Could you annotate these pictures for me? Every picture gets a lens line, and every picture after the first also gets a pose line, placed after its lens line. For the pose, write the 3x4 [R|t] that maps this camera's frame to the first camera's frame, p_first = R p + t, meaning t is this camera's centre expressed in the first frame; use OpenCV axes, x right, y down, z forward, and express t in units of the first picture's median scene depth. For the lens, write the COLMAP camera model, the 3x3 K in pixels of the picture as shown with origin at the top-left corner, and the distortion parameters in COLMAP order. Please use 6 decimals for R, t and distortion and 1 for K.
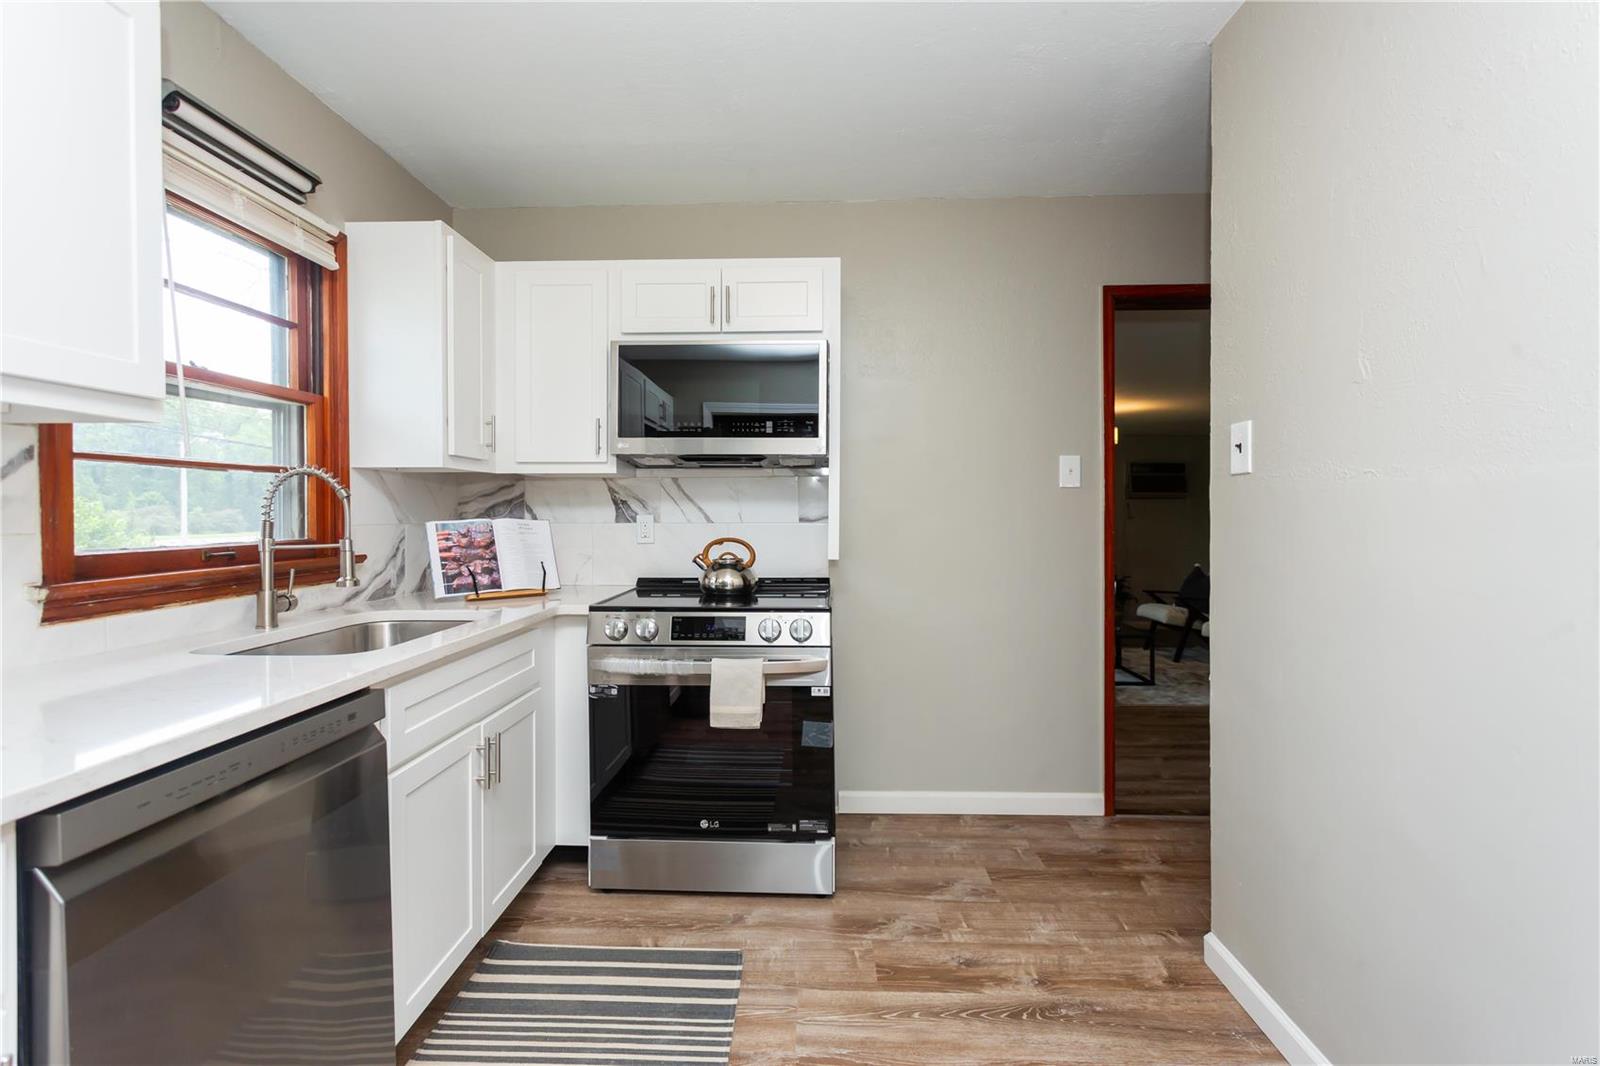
lens RADIAL K [[751.0, 0, 791.3], [0, 751.0, 516.8], [0, 0, 1]] dist [0.003001, 0.001747]
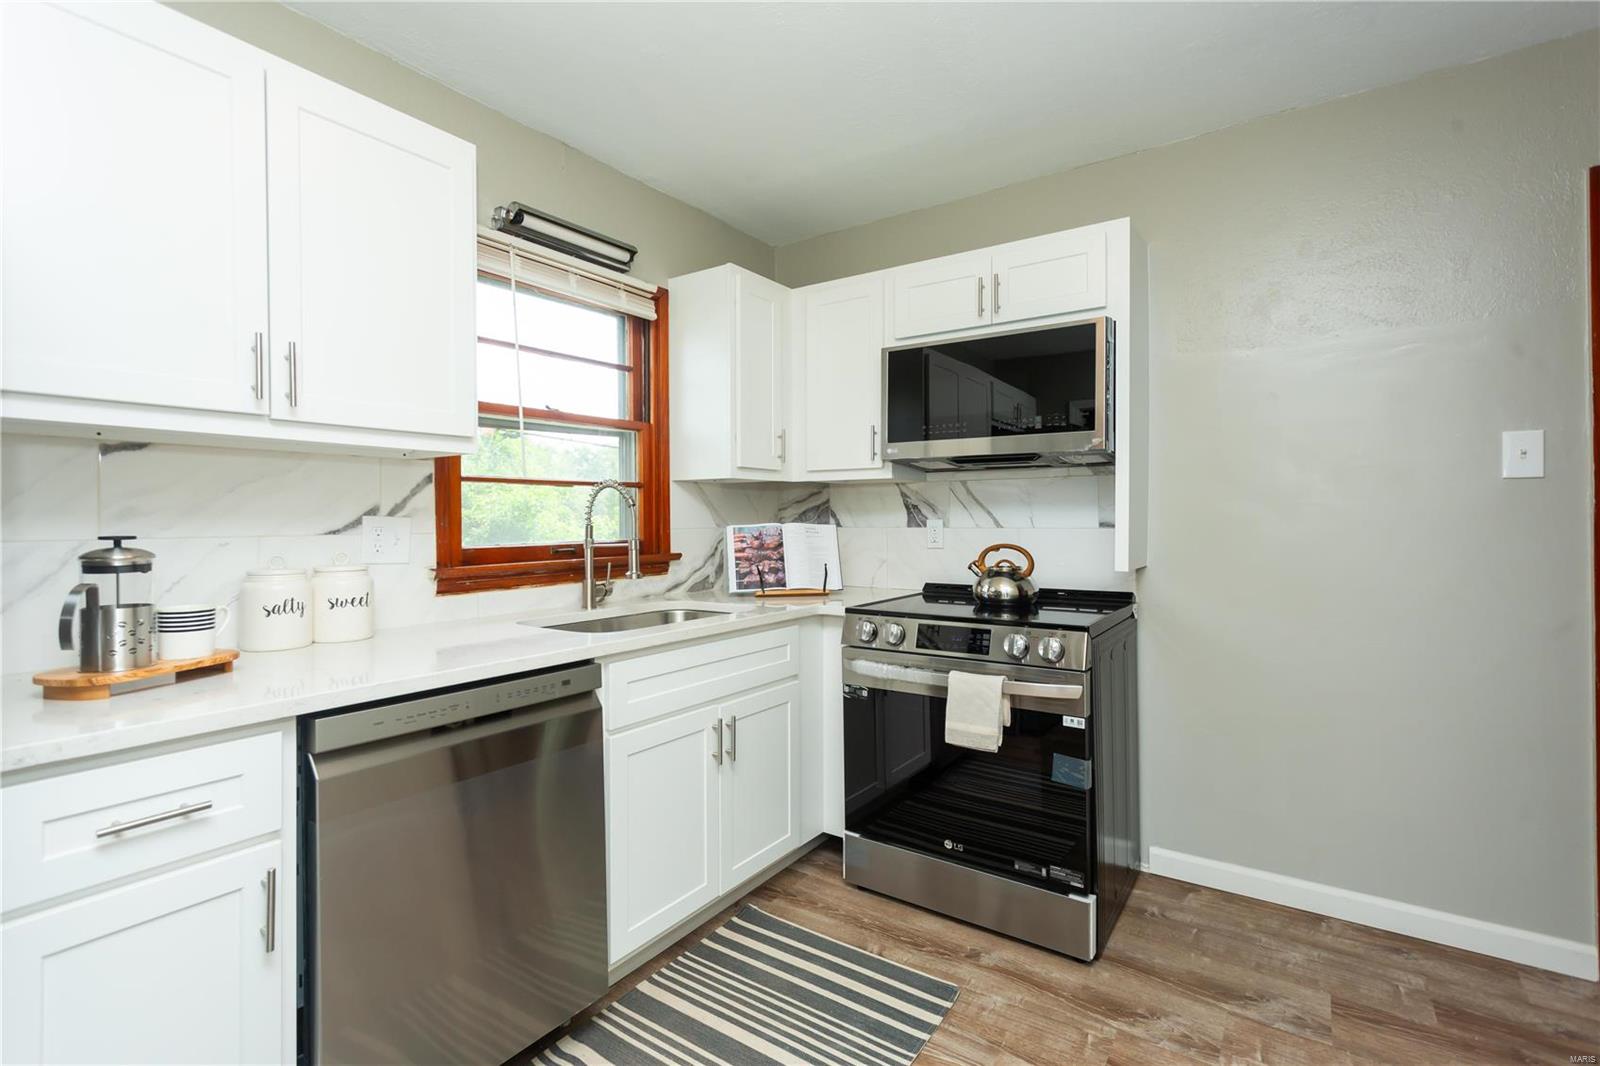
lens RADIAL K [[748.4, 0, 794.6], [0, 748.4, 518.6], [0, 0, 1]] dist [0.006956, 0.000664]
pose [[0.840661, -0.002767, -0.541555, 0.231555], [0.000762, 0.999992, -0.003928, 0.000108], [0.541562, 0.002890, 0.840656, 0.093647]]
